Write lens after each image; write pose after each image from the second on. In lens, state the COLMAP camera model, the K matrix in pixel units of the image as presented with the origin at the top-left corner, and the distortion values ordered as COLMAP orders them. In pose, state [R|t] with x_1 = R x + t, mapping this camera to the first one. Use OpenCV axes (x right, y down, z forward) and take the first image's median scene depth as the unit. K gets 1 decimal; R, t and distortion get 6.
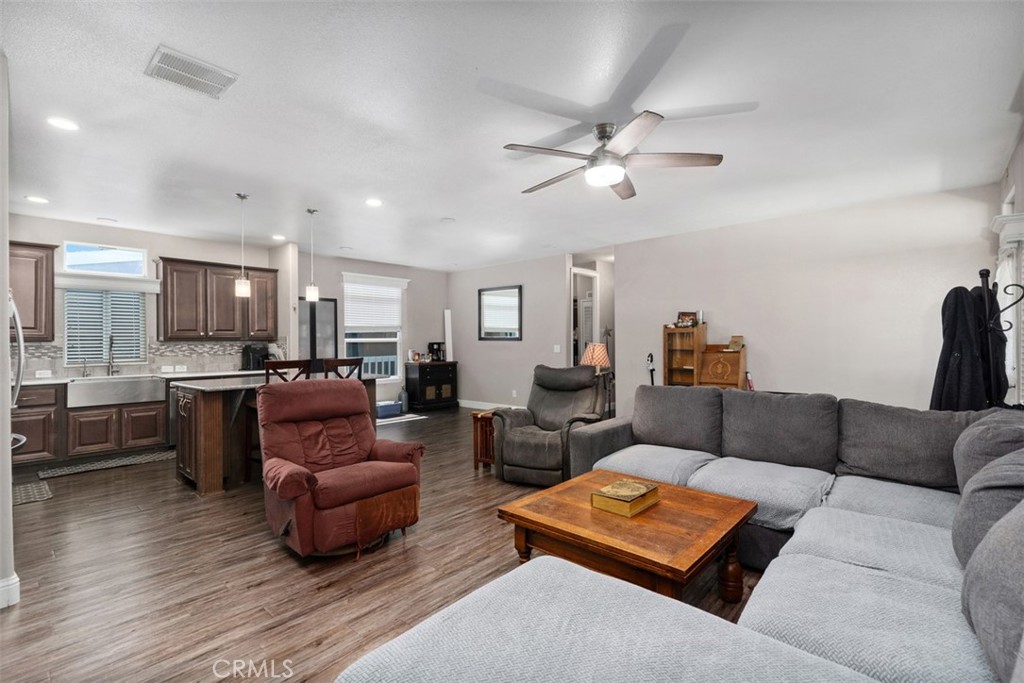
lens RADIAL K [[474.9, 0, 517.5], [0, 474.9, 341.8], [0, 0, 1]] dist [0.009710, -0.001022]
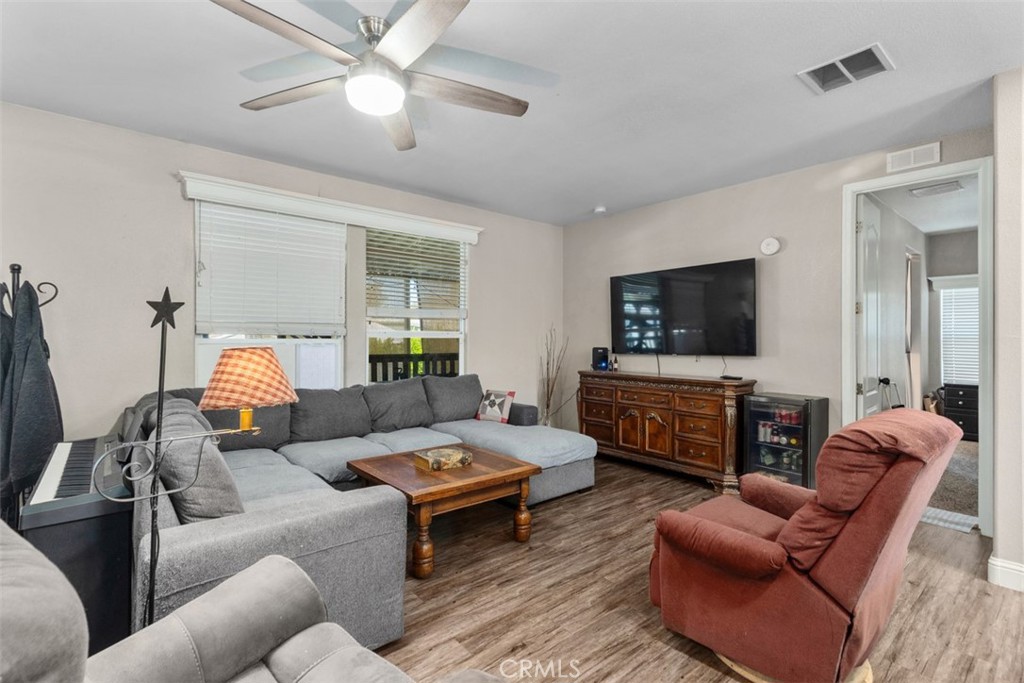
lens RADIAL K [[474.9, 0, 506.9], [0, 474.9, 336.0], [0, 0, 1]] dist [0.009710, -0.001022]
pose [[-0.988153, 0.005626, 0.153369, -0.122113], [0.004273, 0.999949, -0.009153, 0.001180], [-0.153412, -0.008389, -0.988127, 1.885912]]
